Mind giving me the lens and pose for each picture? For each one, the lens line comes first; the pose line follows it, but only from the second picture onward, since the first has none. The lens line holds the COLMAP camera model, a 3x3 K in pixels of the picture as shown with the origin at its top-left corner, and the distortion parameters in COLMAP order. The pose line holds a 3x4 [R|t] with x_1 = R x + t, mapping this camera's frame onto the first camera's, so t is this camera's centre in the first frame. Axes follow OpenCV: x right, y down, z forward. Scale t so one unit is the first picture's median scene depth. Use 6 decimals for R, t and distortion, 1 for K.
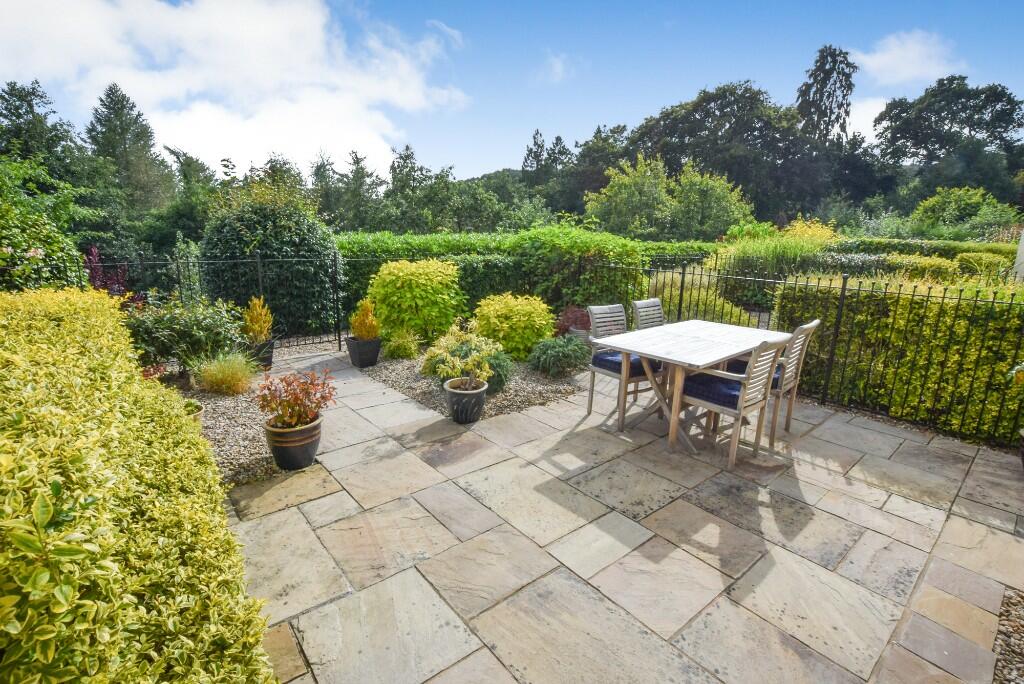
lens RADIAL K [[477.0, 0, 512.0], [0, 477.0, 342.0], [0, 0, 1]] dist [-0.029218, 0.000770]
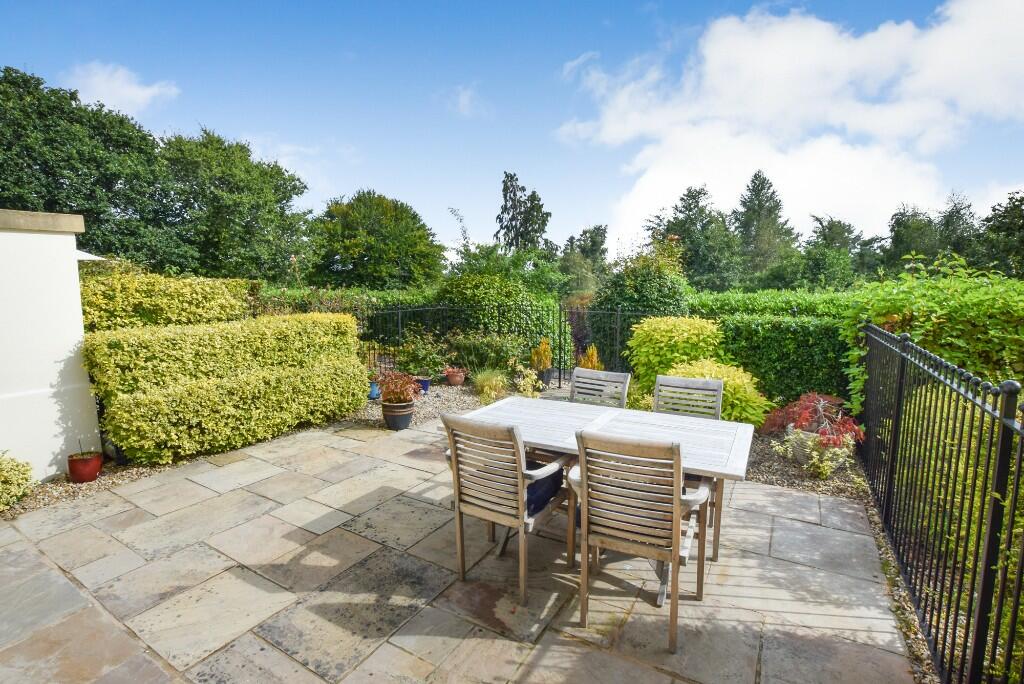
lens RADIAL K [[477.0, 0, 512.0], [0, 477.0, 342.0], [0, 0, 1]] dist [-0.029218, 0.000770]
pose [[0.334626, 0.082249, -0.938755, 1.367098], [-0.199436, 0.979800, 0.014755, -0.158026], [0.921005, 0.182284, 0.344270, 0.848798]]
